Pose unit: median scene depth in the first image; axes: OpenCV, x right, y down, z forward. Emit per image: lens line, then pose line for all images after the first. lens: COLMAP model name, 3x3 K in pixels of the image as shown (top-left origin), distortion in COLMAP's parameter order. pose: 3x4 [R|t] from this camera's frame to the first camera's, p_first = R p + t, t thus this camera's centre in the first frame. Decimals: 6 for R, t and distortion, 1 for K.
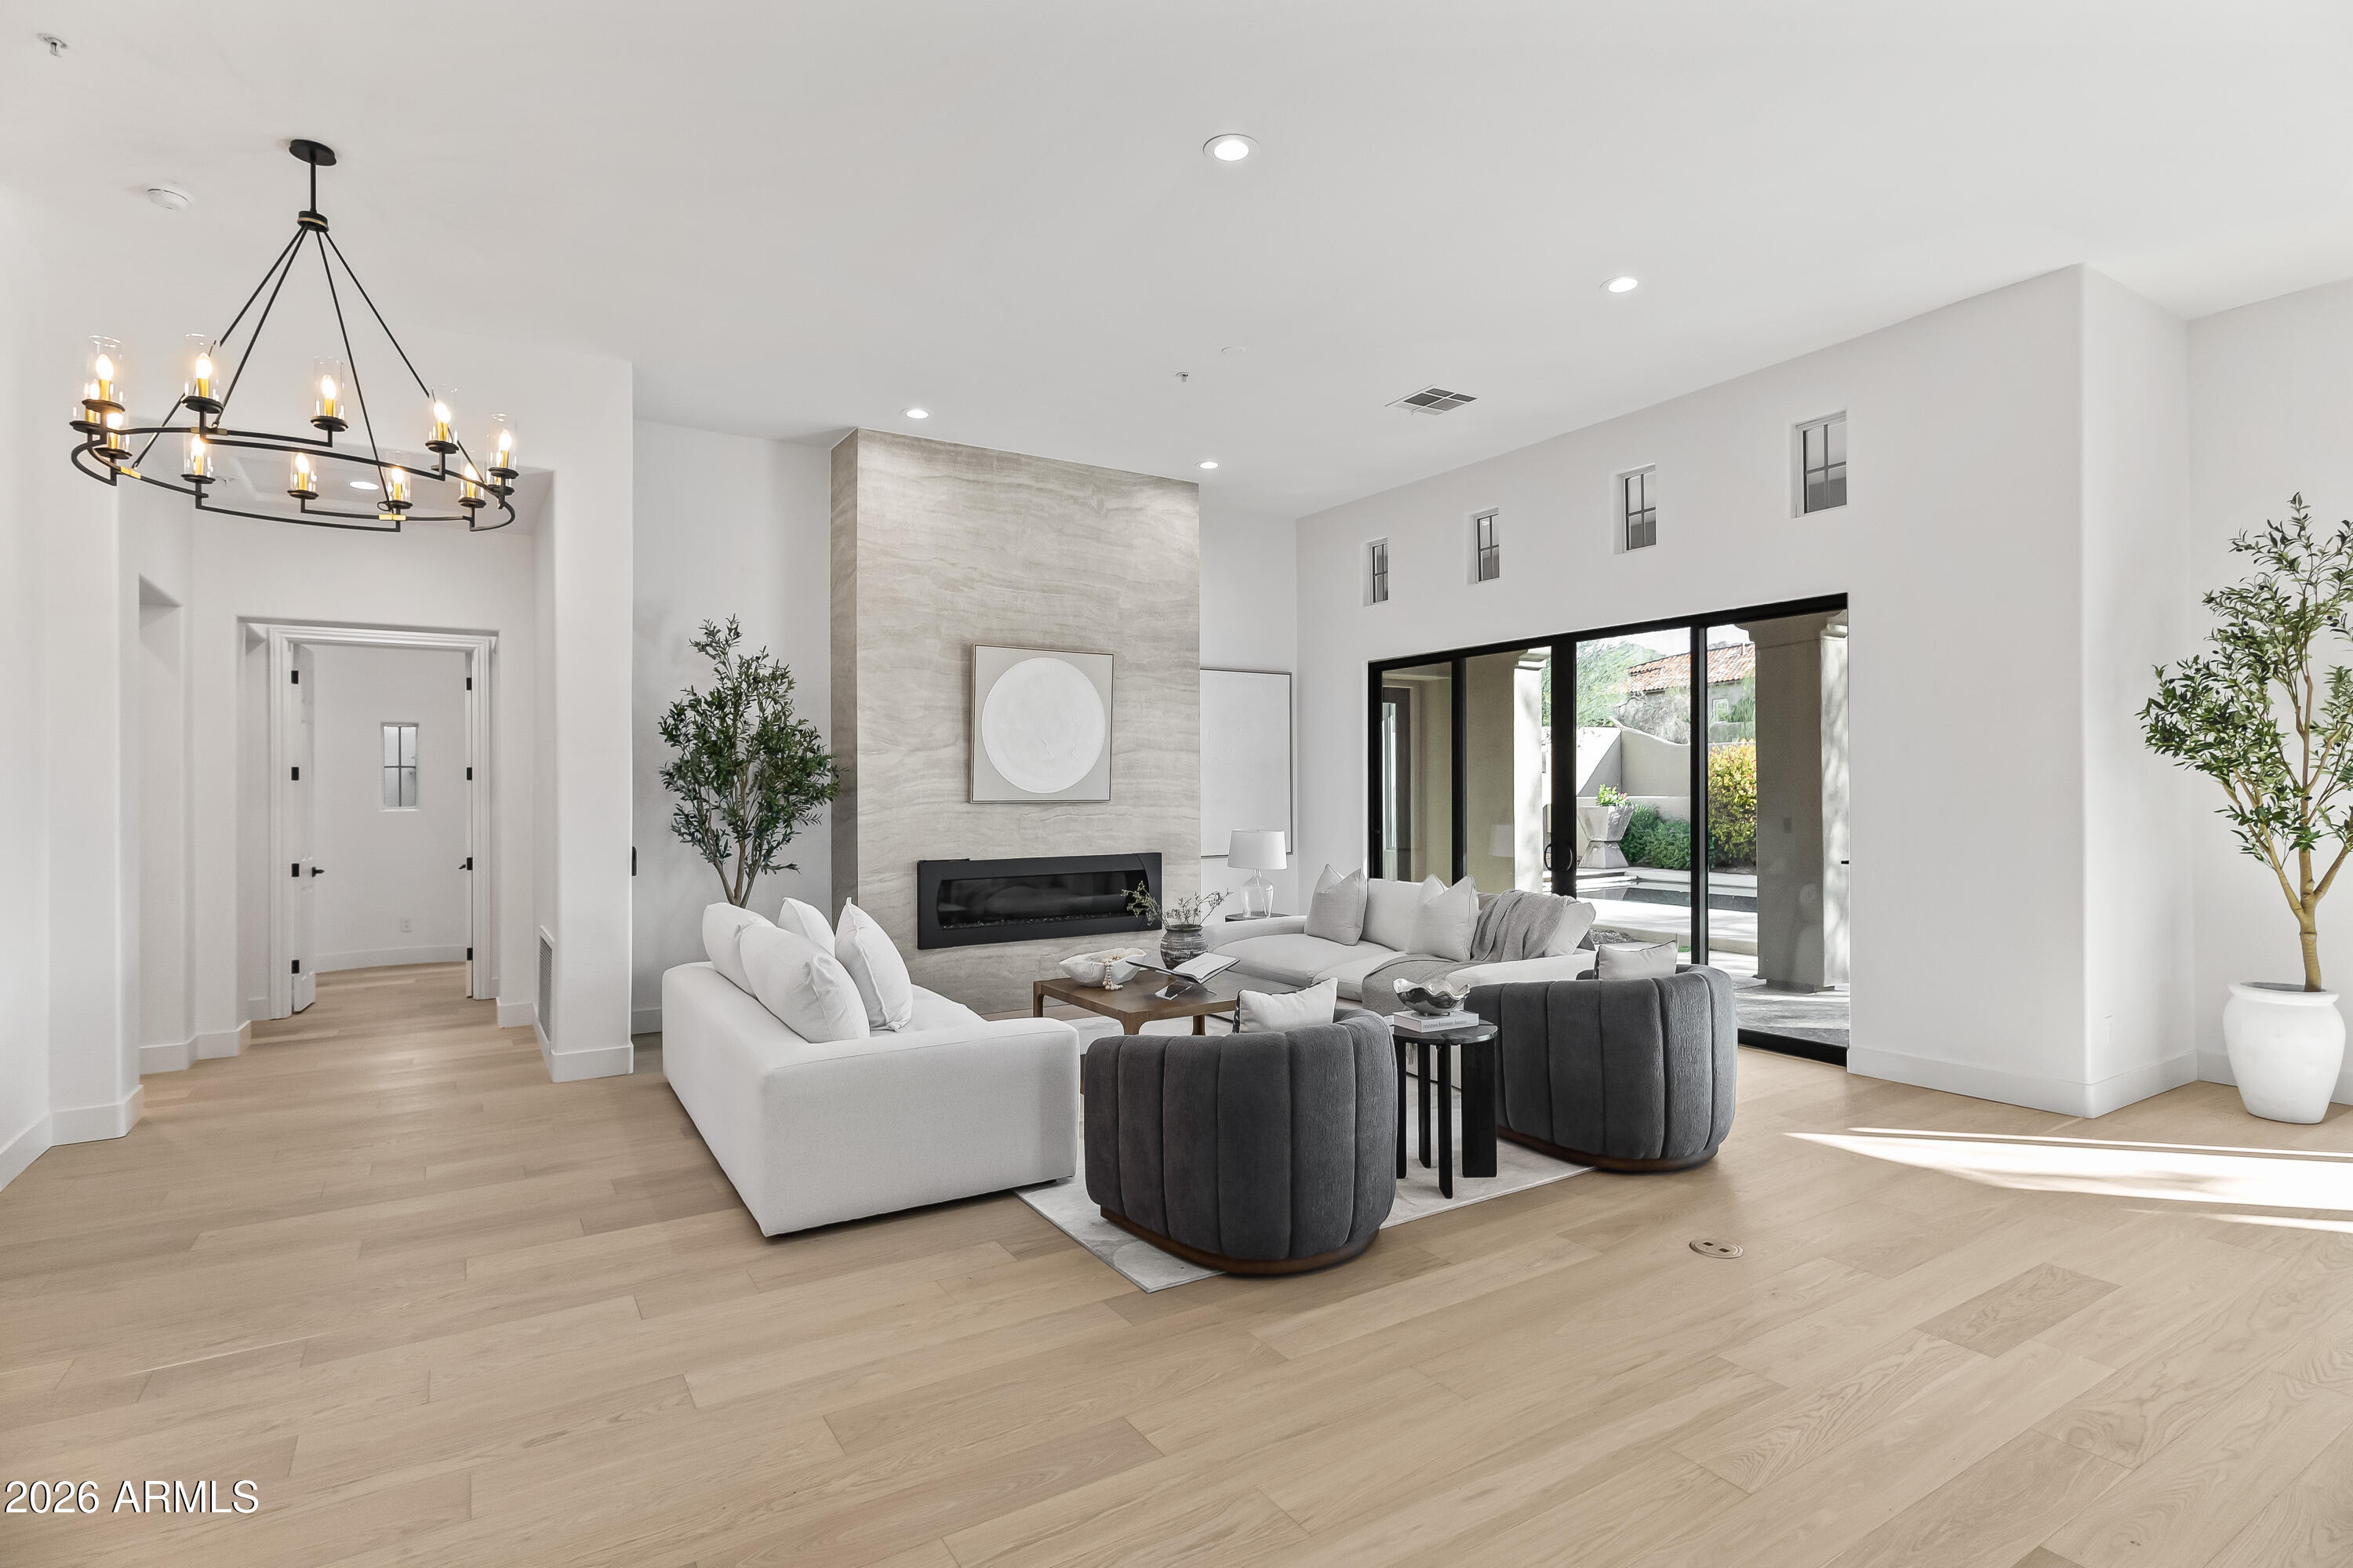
lens RADIAL K [[1138.1, 0, 1183.7], [0, 1138.1, 789.5], [0, 0, 1]] dist [0.009084, 0.001843]
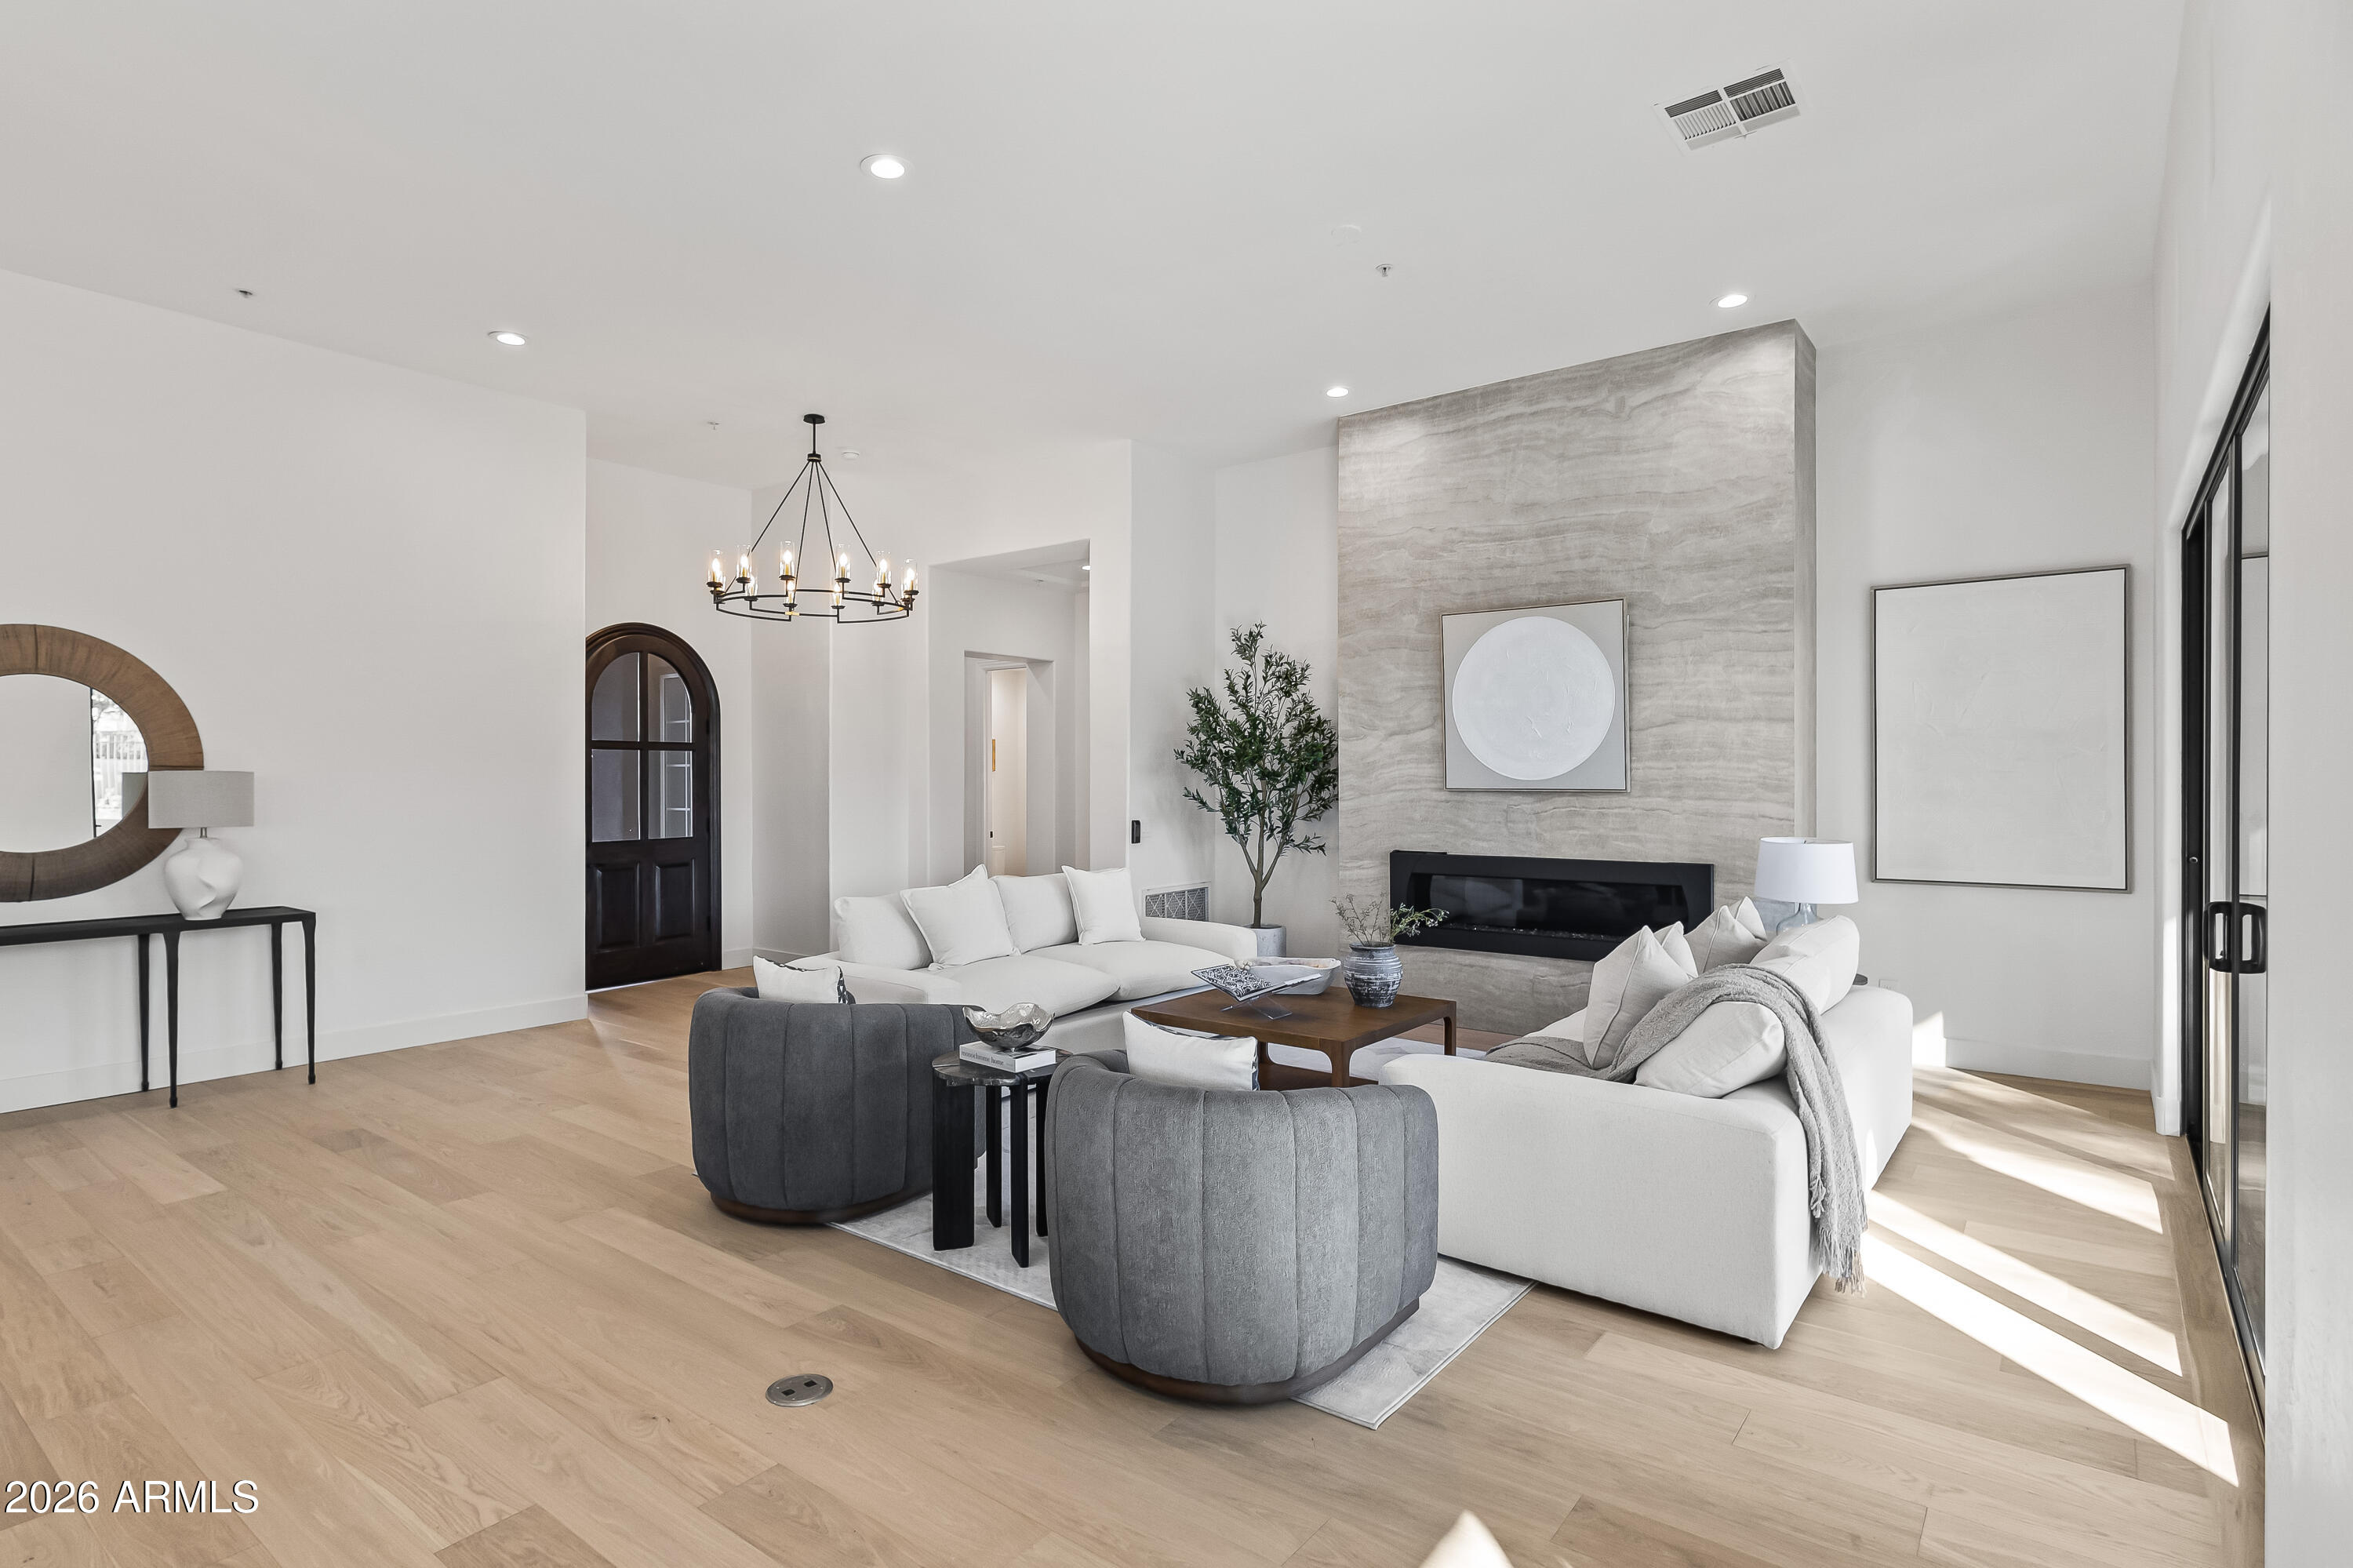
lens RADIAL K [[1203.8, 0, 1167.0], [0, 1203.8, 779.5], [0, 0, 1]] dist [0.005060, 0.000310]
pose [[0.336606, 0.006073, -0.941626, 0.660512], [0.001149, 0.999976, 0.006860, -0.003975], [0.941645, -0.003391, 0.336590, 0.489073]]
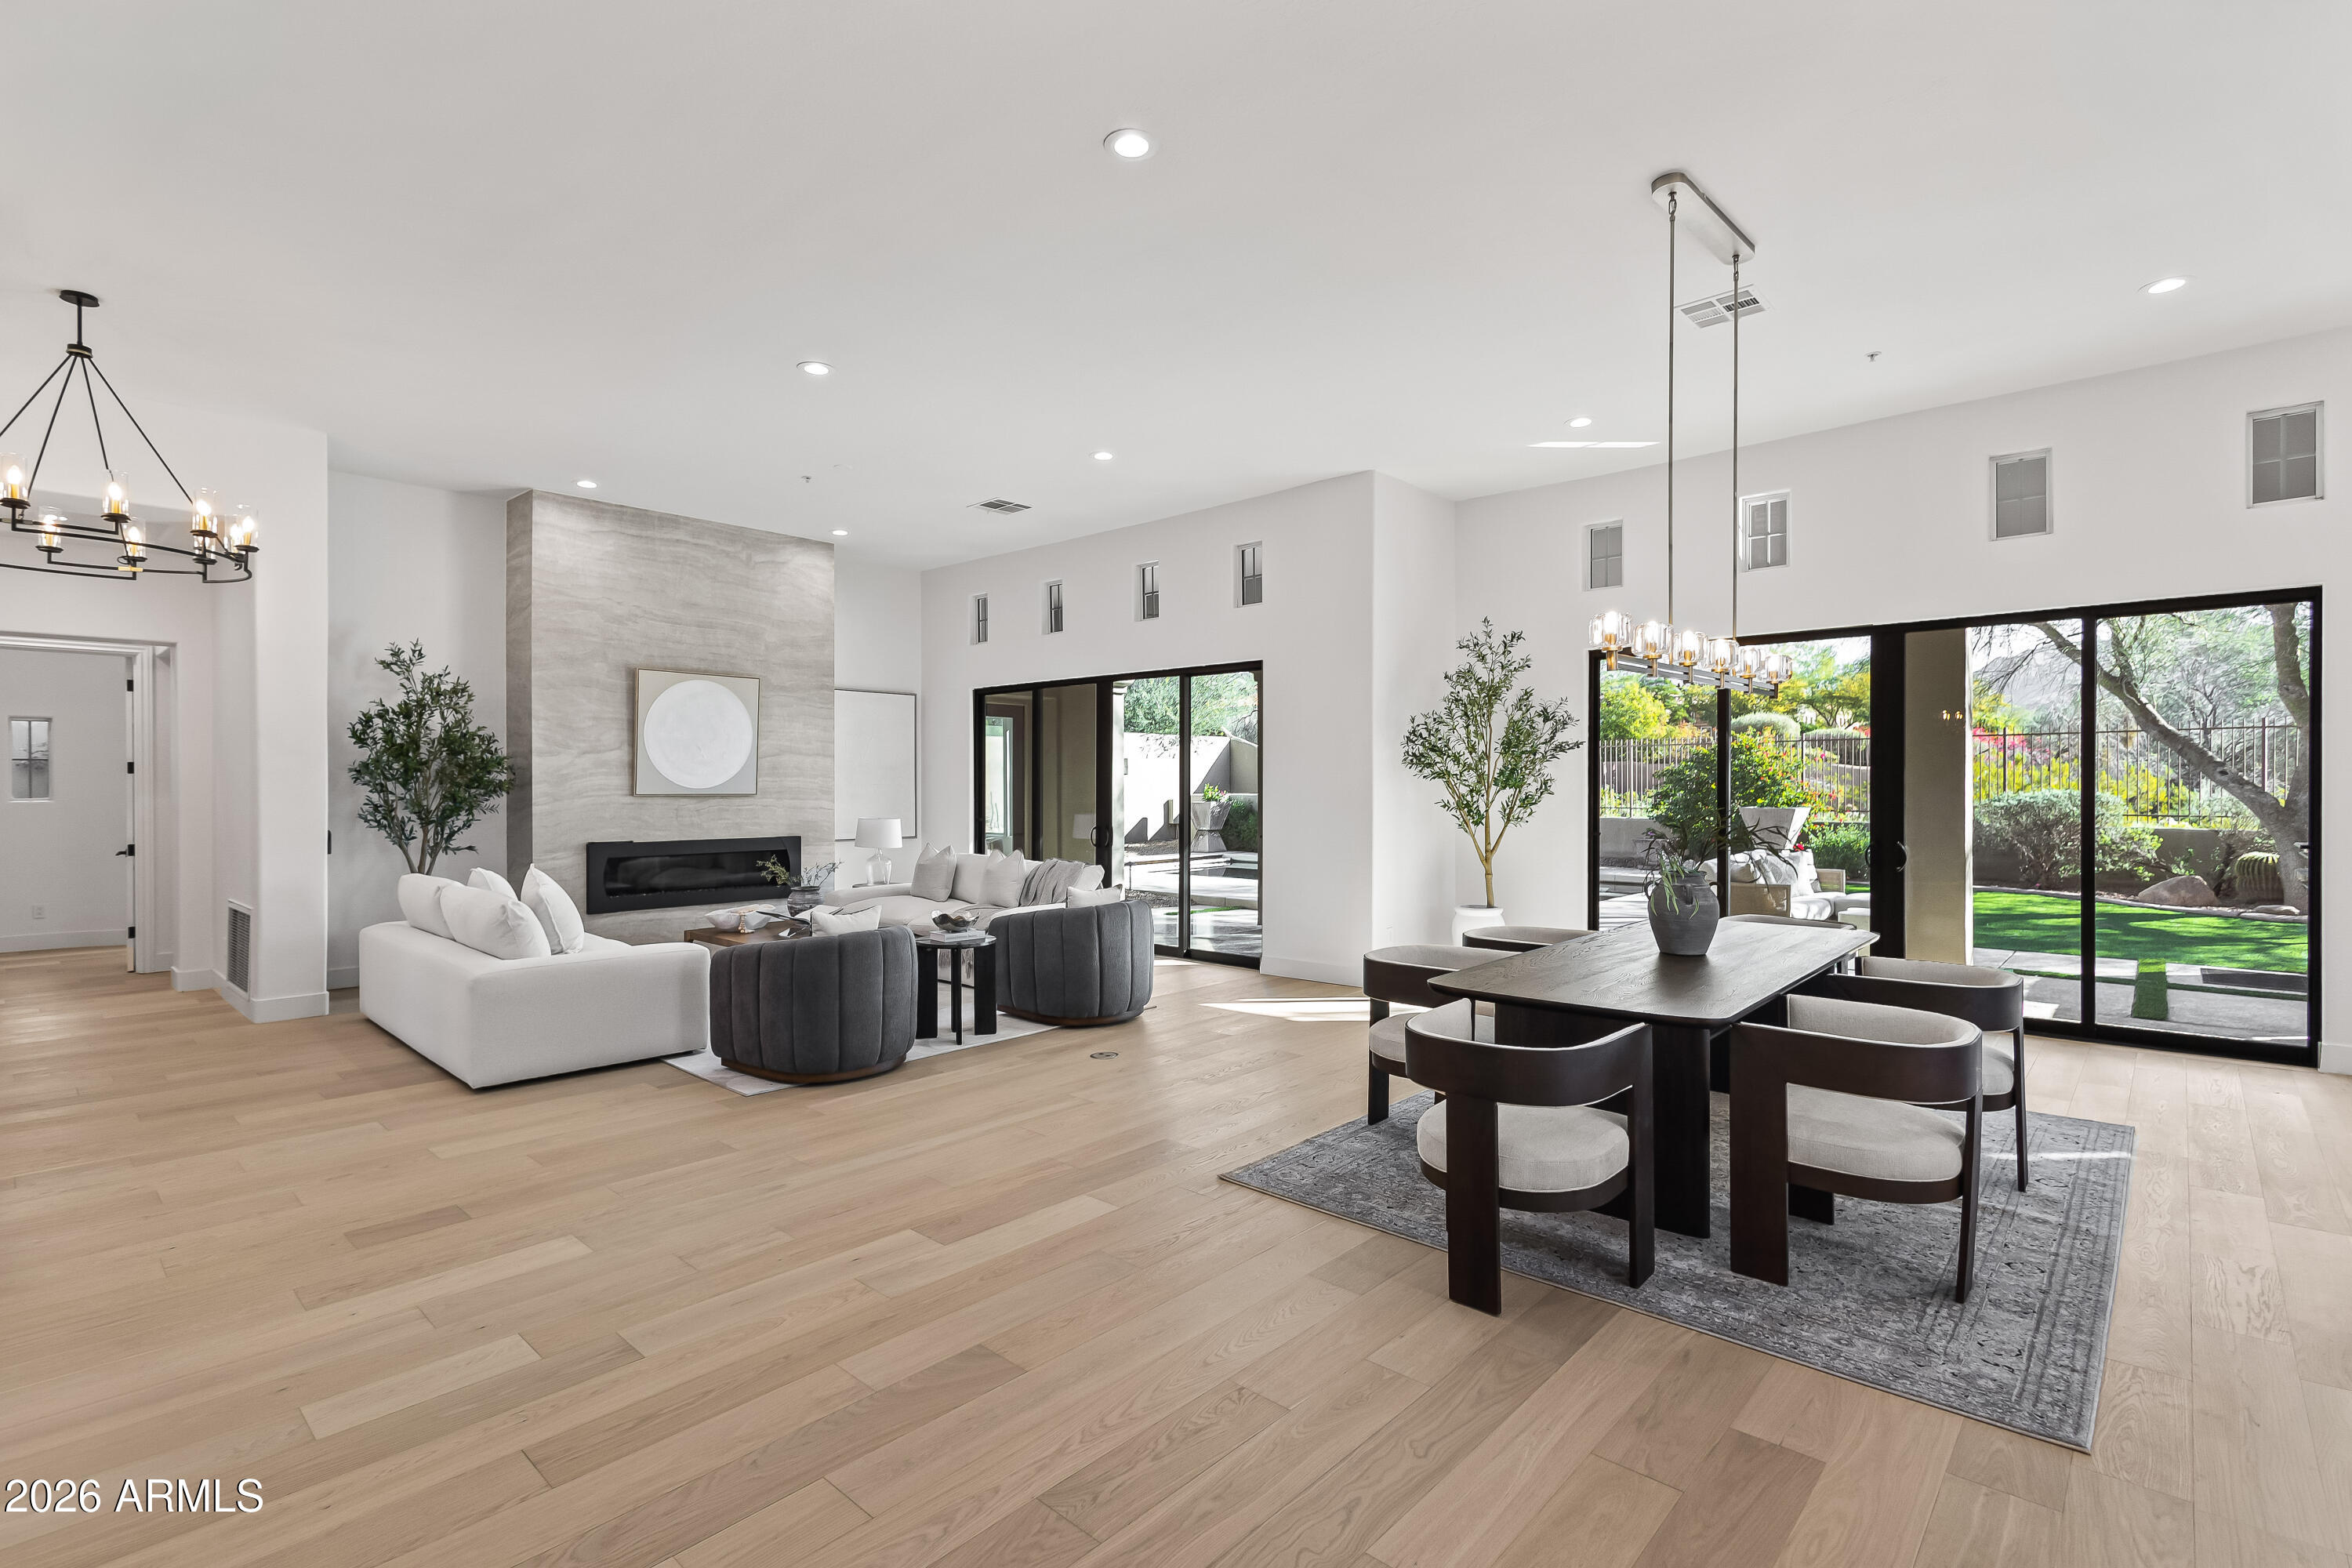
lens RADIAL K [[1073.8, 0, 1165.2], [0, 1073.8, 796.2], [0, 0, 1]] dist [0.011740, -0.002279]
pose [[0.964863, 0.003574, 0.262729, 0.065389], [-0.005955, 0.999948, 0.008264, -0.001199], [-0.262686, -0.009538, 0.964834, -0.295165]]
